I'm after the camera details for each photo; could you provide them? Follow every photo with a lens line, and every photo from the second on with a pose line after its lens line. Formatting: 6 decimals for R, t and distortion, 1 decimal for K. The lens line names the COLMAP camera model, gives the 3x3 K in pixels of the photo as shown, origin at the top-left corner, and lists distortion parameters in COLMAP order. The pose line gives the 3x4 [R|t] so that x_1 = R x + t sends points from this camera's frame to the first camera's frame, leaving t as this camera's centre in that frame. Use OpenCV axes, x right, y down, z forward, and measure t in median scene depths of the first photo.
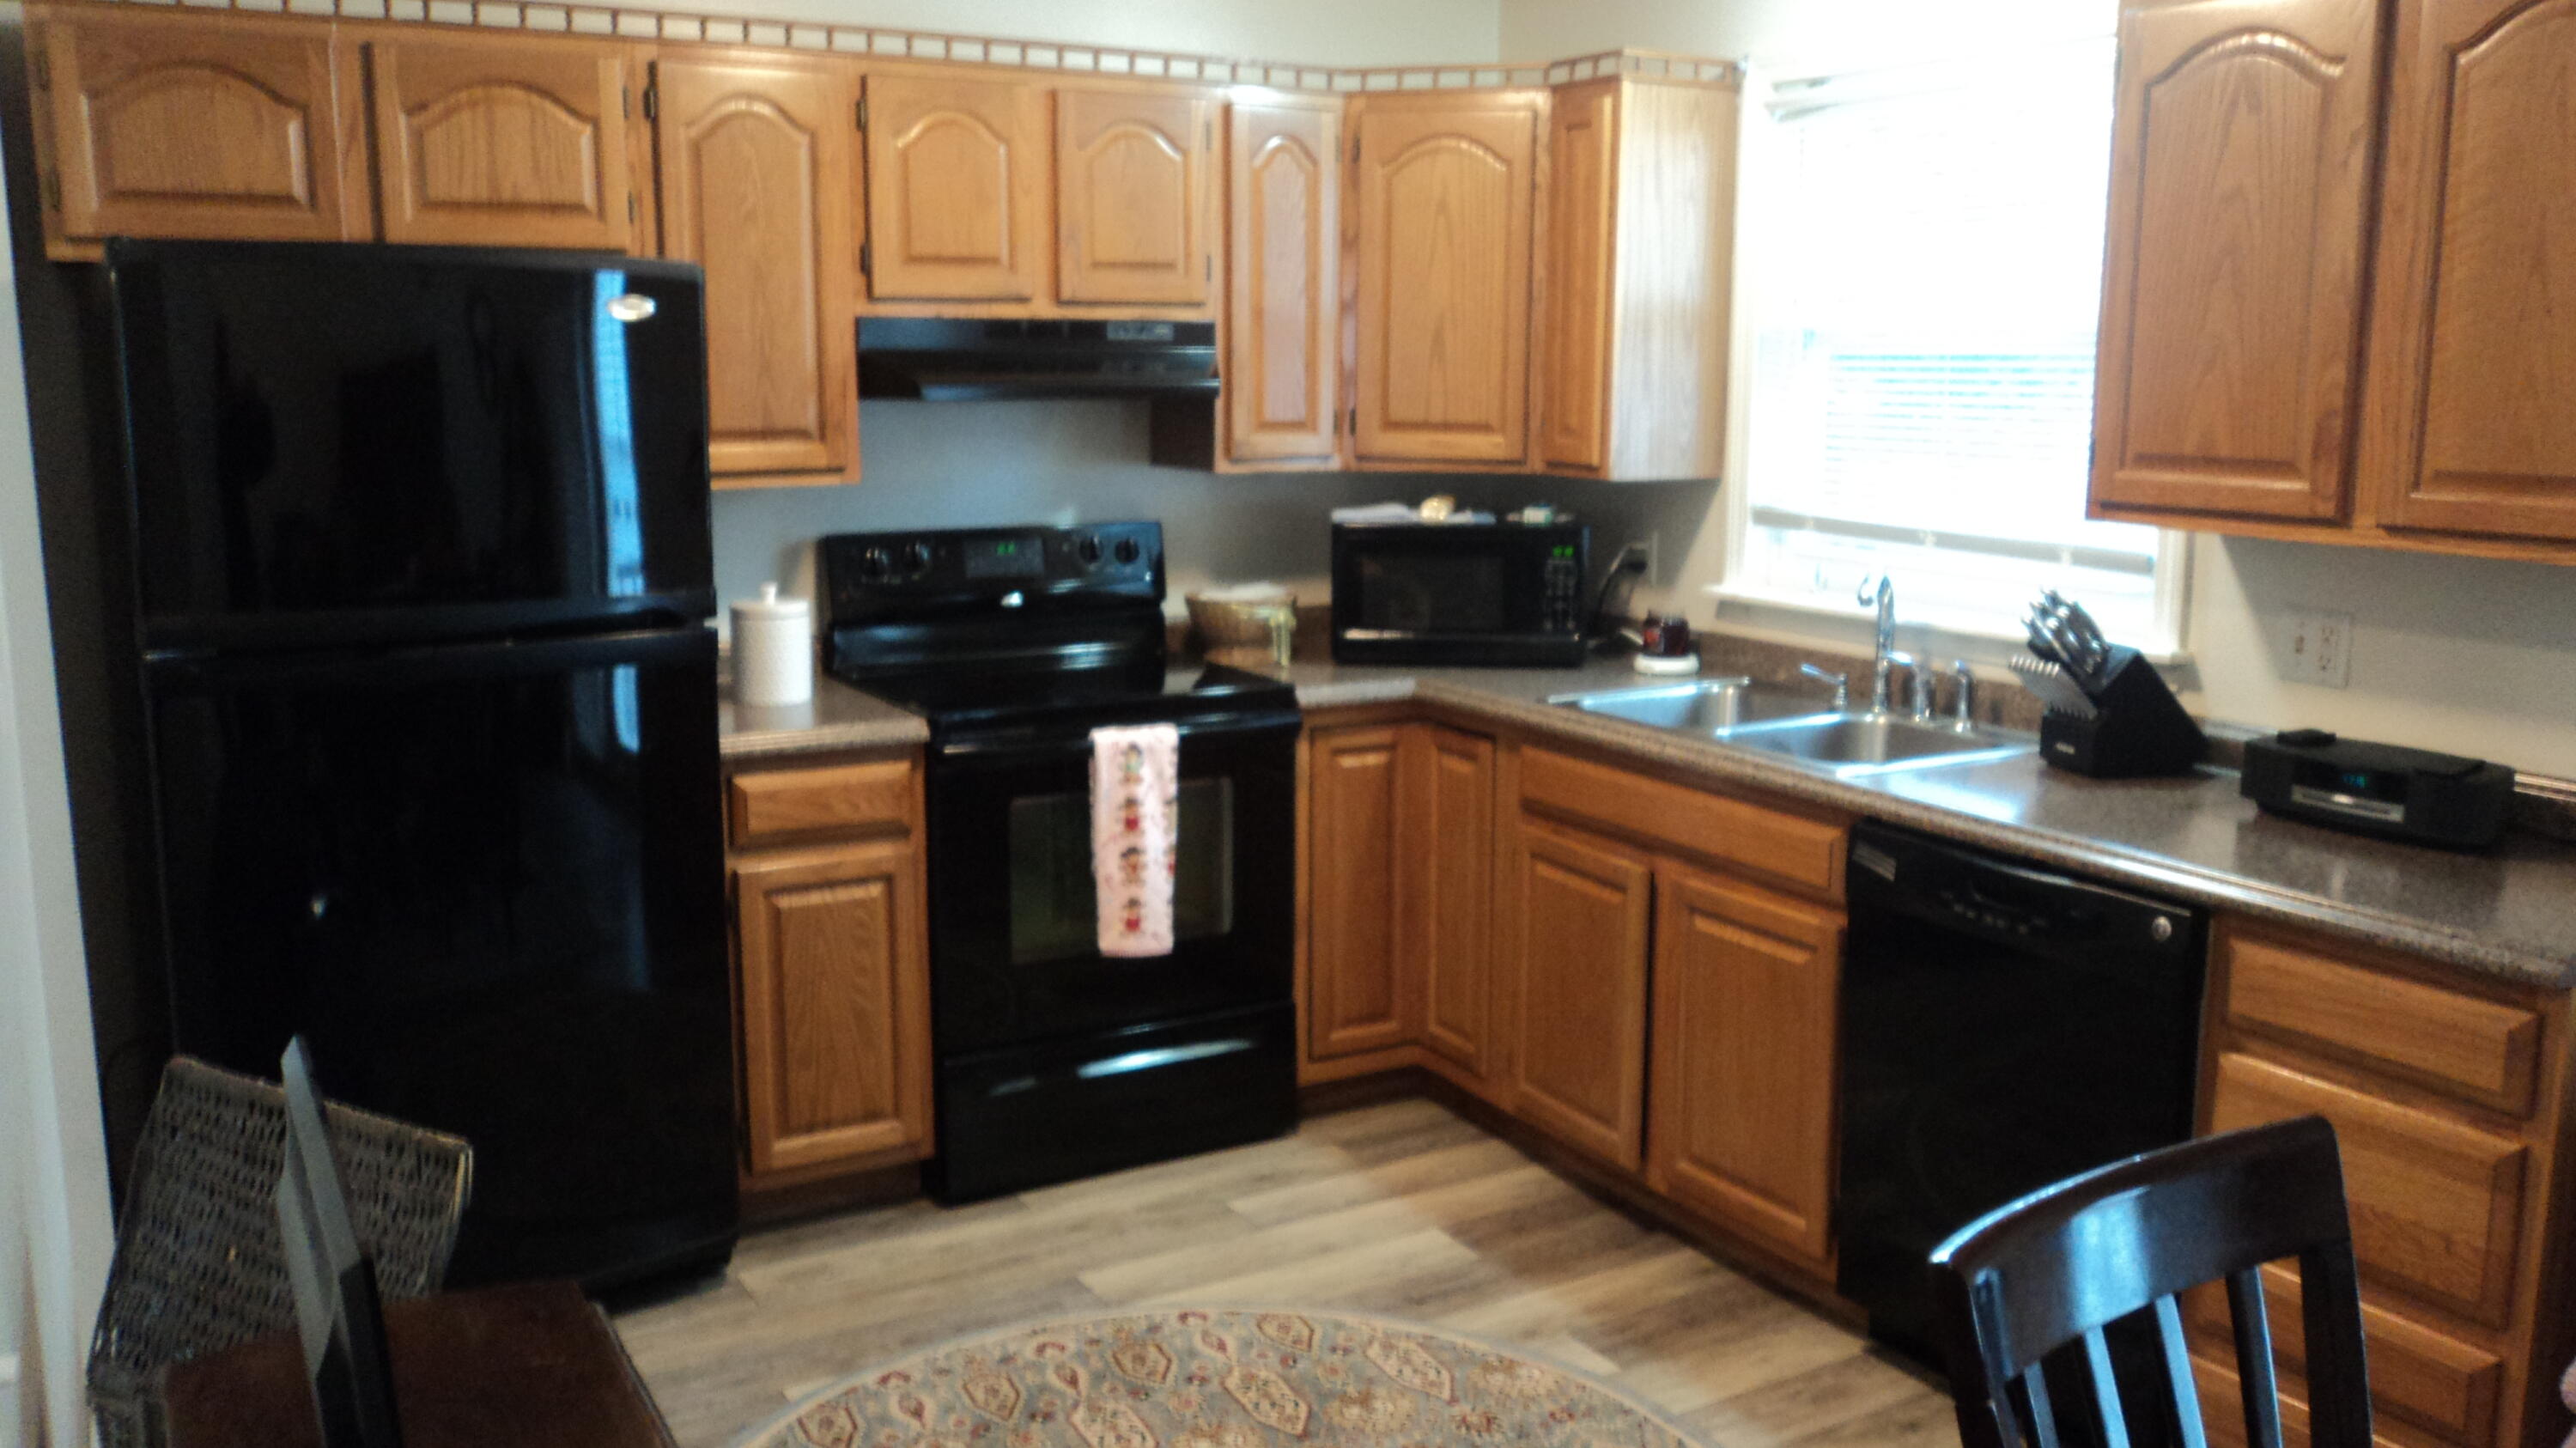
lens RADIAL K [[2193.8, 0, 1279.9], [0, 2193.8, 715.4], [0, 0, 1]] dist [-0.015805, 0.008172]
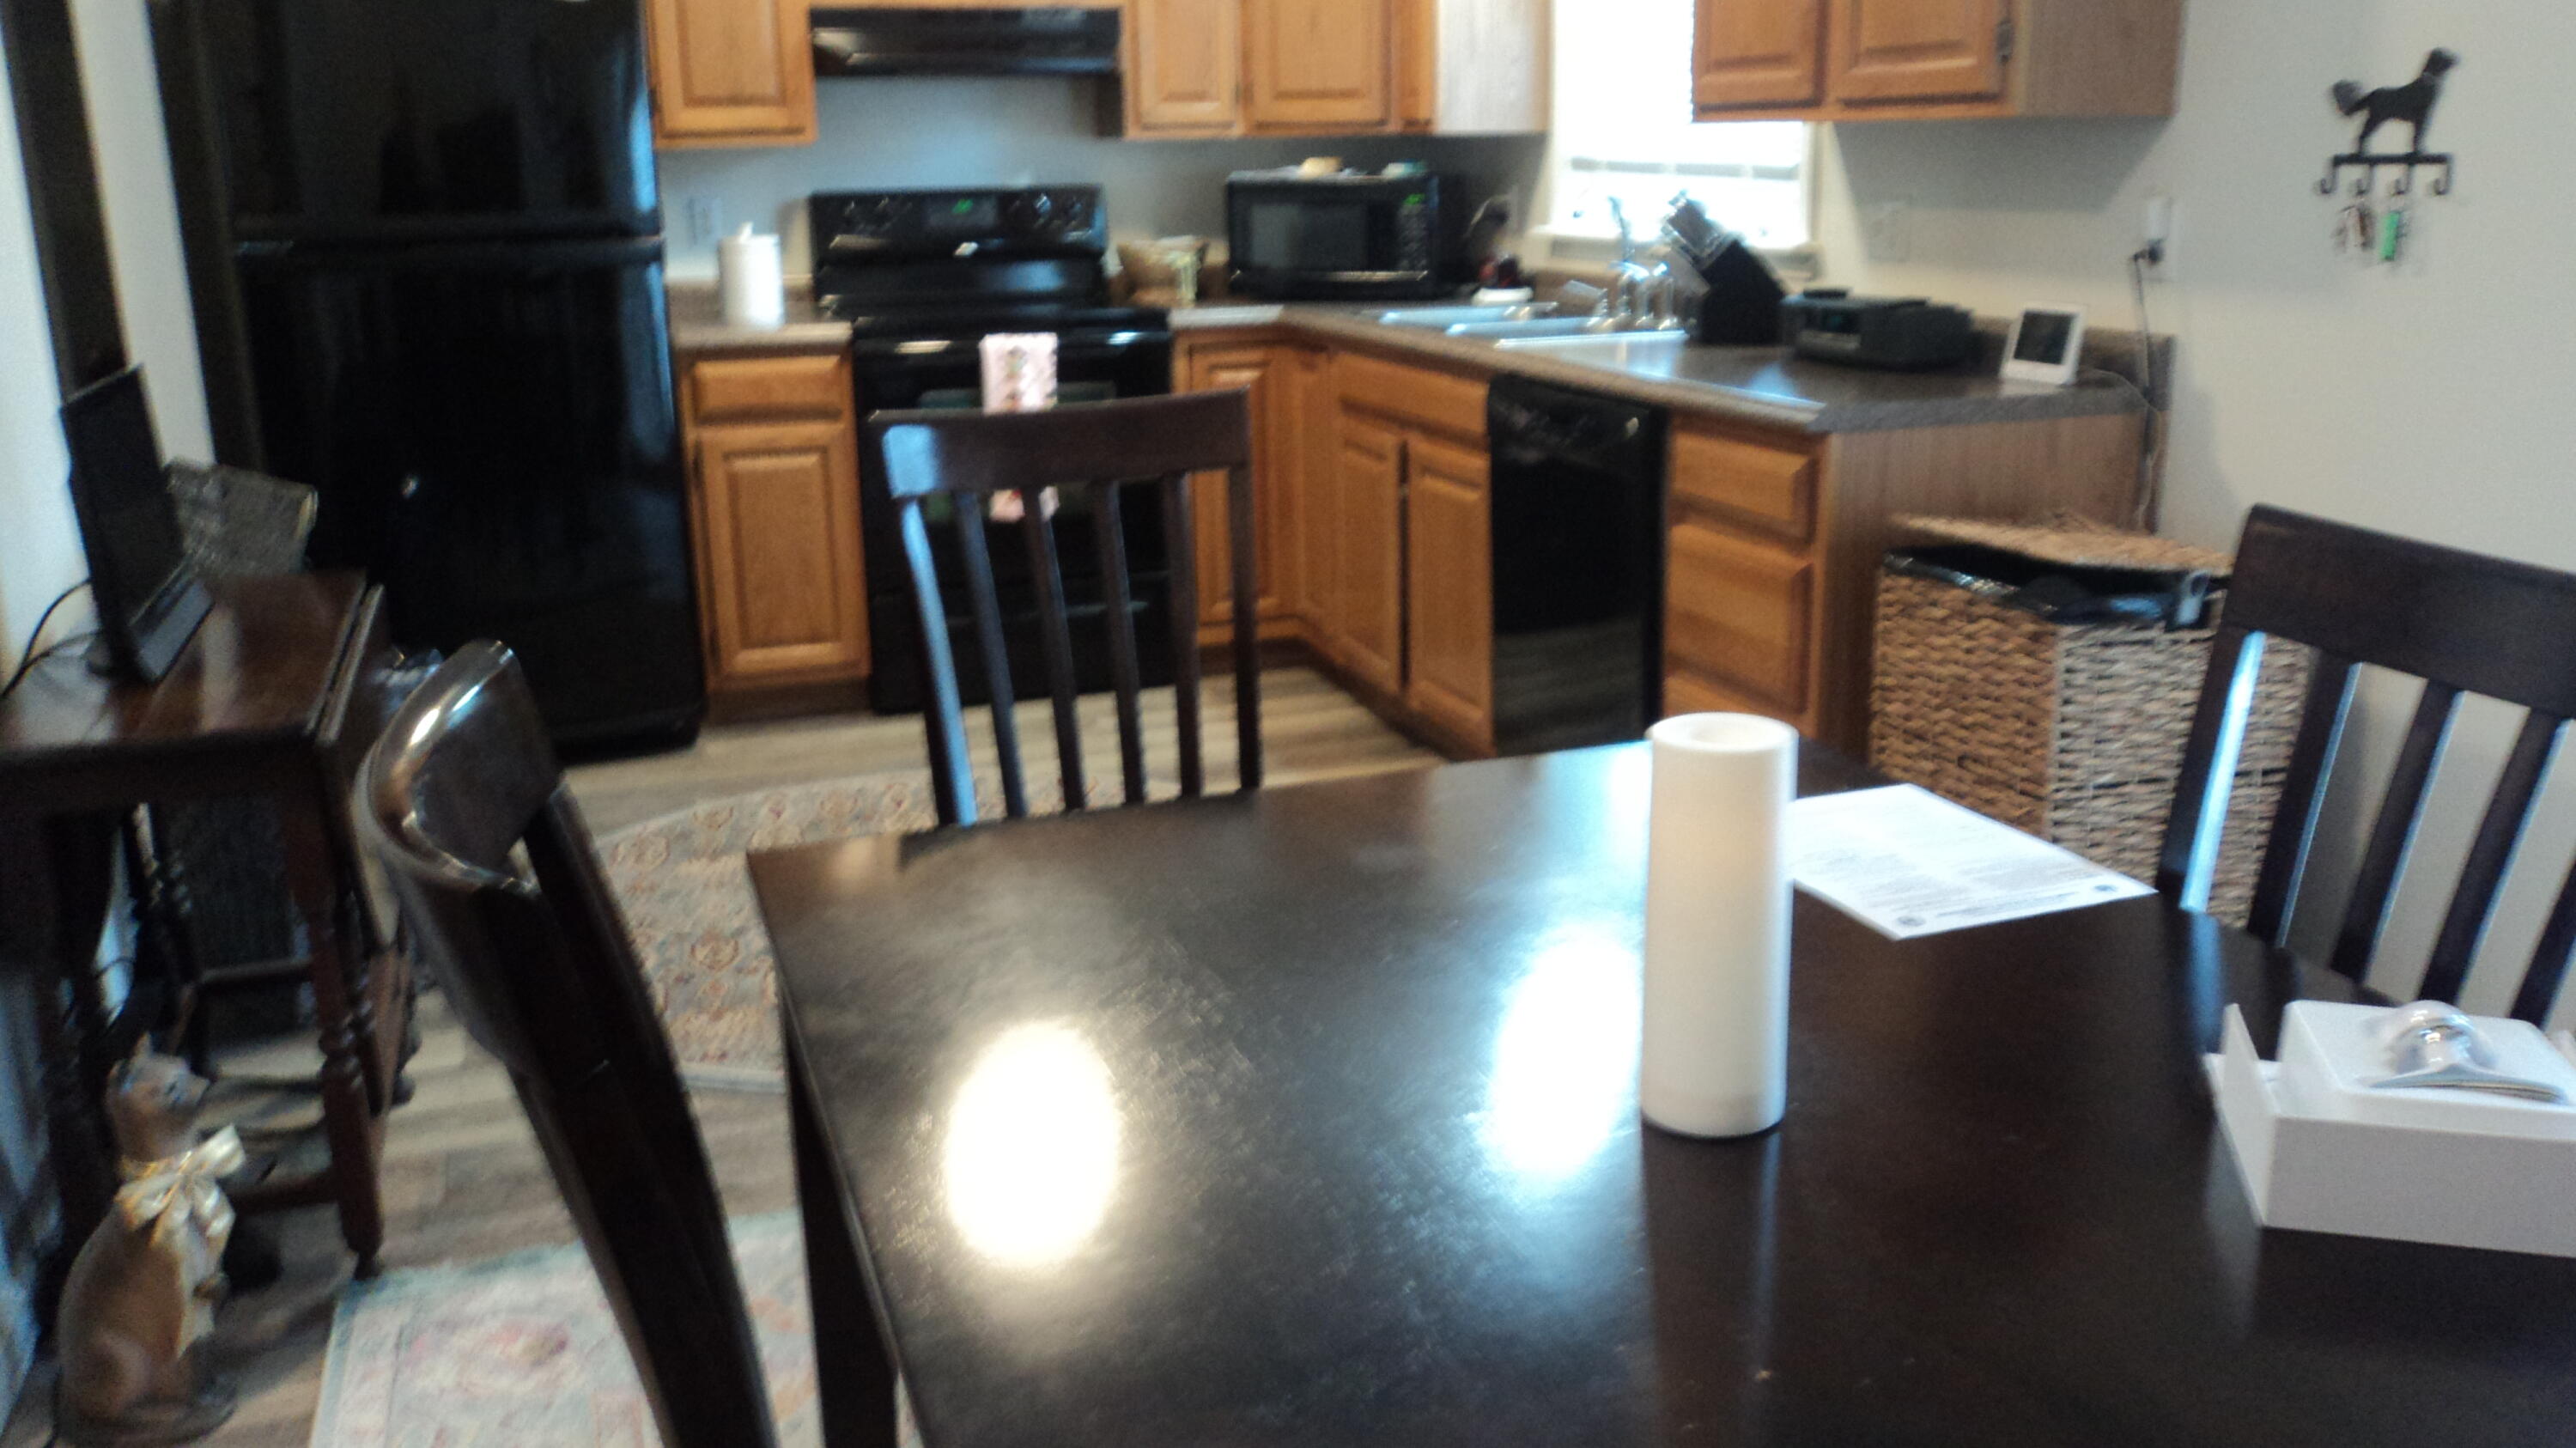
lens RADIAL K [[2193.8, 0, 1279.9], [0, 2193.8, 715.4], [0, 0, 1]] dist [-0.015805, 0.008172]
pose [[0.980366, 0.027464, -0.195266, 0.329857], [-0.011023, 0.996338, 0.084787, 0.113769], [0.196880, -0.080970, 0.977078, -0.207095]]
